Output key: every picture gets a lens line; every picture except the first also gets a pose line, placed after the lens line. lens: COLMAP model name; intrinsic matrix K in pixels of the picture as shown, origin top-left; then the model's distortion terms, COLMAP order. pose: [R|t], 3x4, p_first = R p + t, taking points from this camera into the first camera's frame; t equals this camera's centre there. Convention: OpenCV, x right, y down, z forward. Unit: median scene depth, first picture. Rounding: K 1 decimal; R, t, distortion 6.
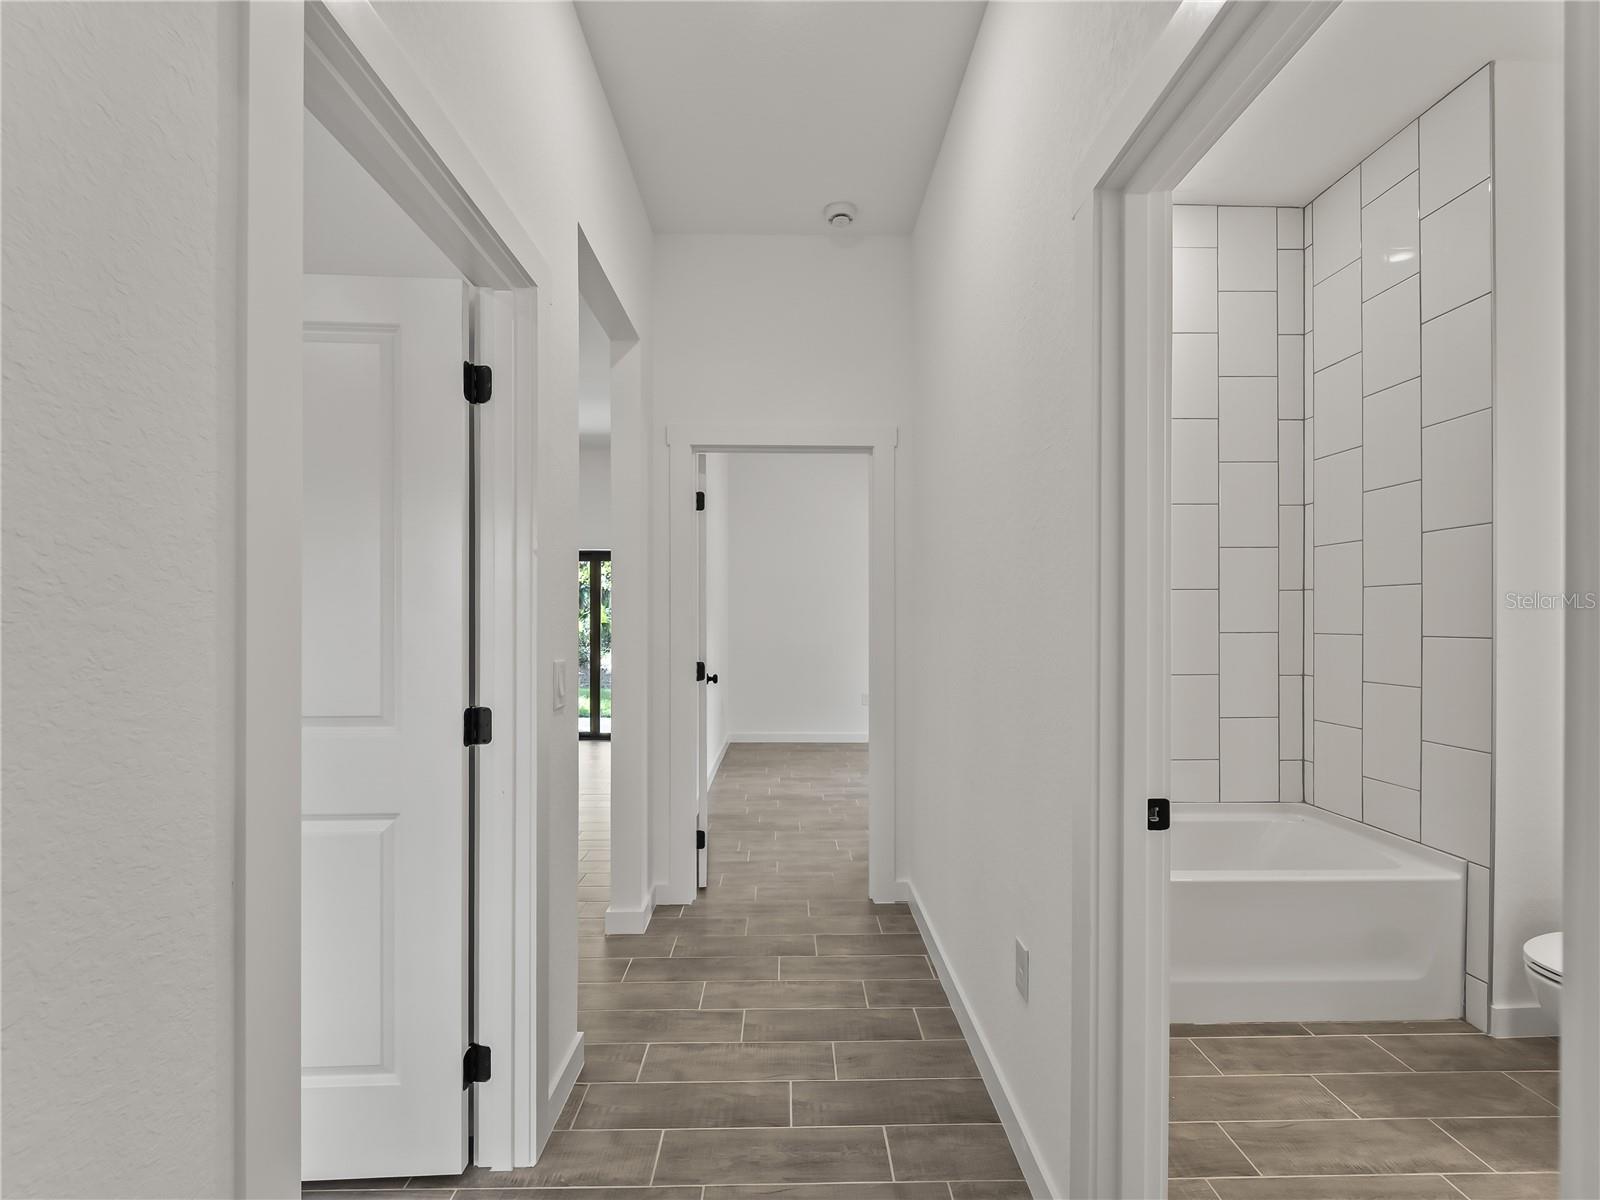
lens RADIAL K [[732.4, 0, 806.3], [0, 732.4, 616.7], [0, 0, 1]] dist [-0.002038, 0.000140]
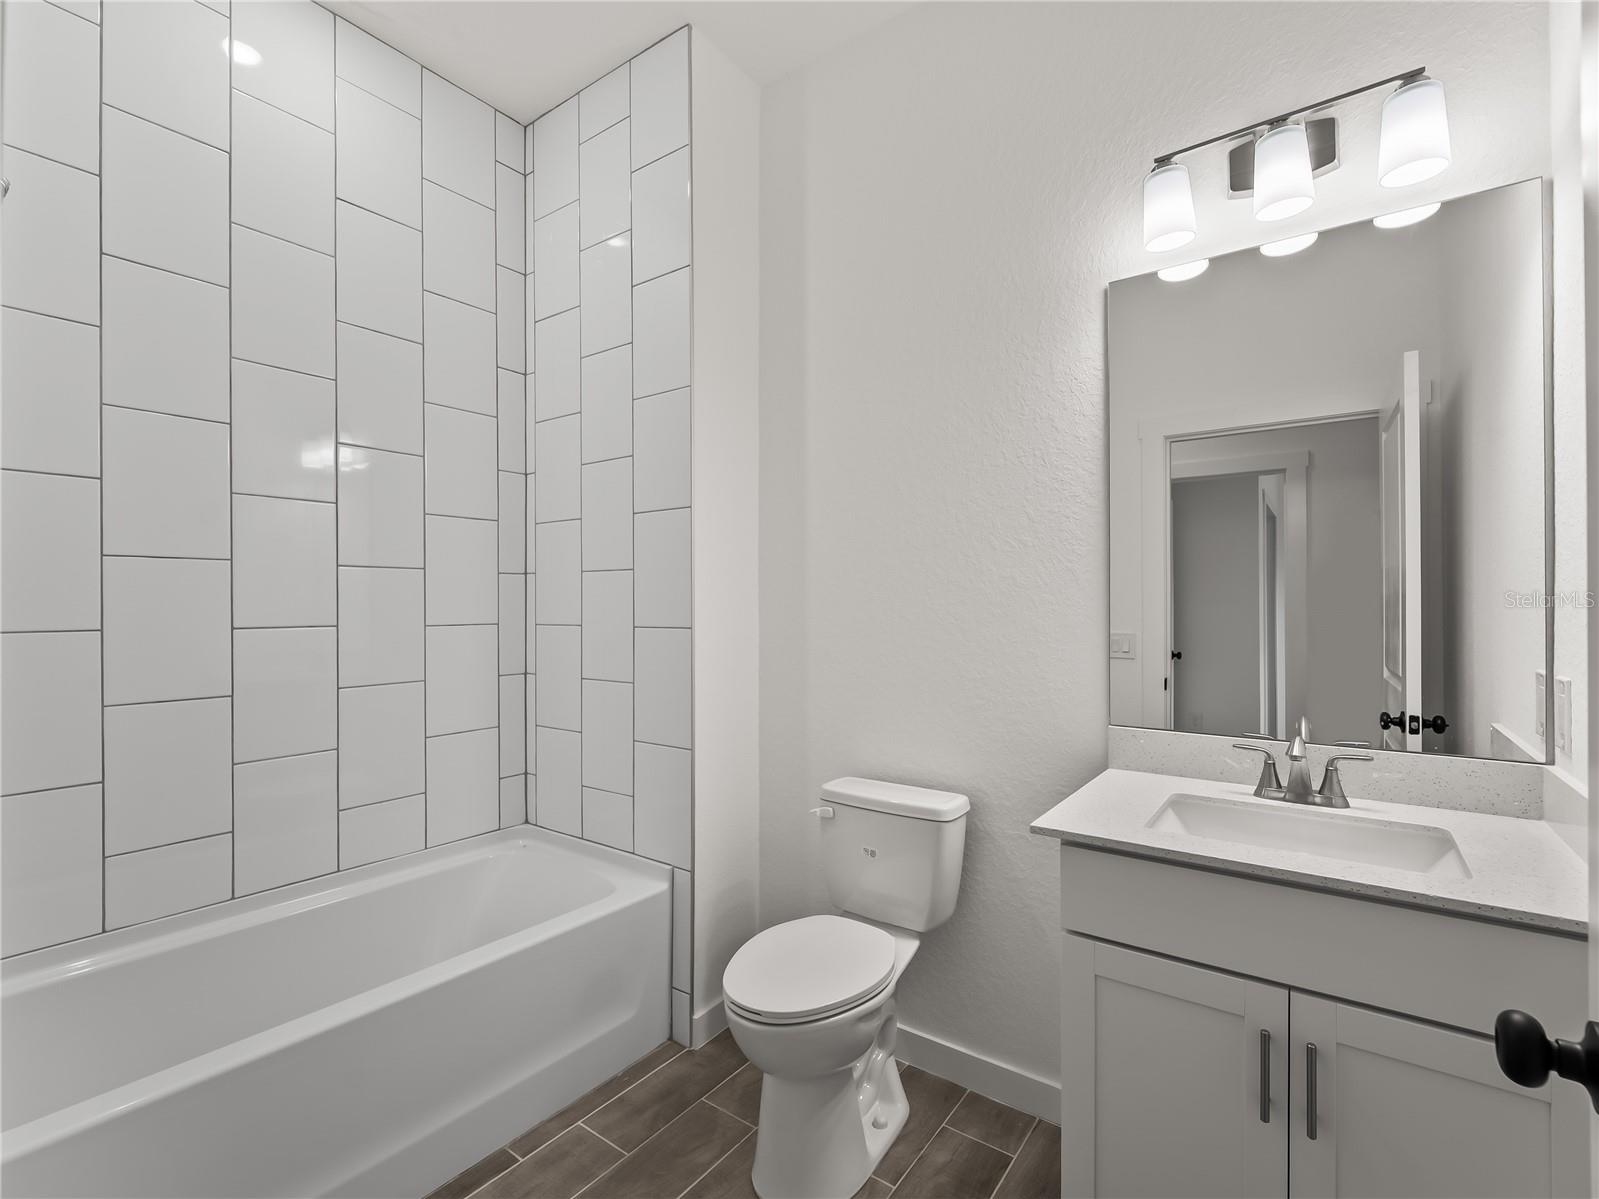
lens RADIAL K [[732.0, 0, 803.1], [0, 732.0, 603.3], [0, 0, 1]] dist [-0.002038, 0.000140]
pose [[0.608350, -0.002395, 0.793665, 0.240995], [0.003405, 0.999994, 0.000407, -0.001476], [-0.793661, 0.002455, 0.608355, 0.272019]]
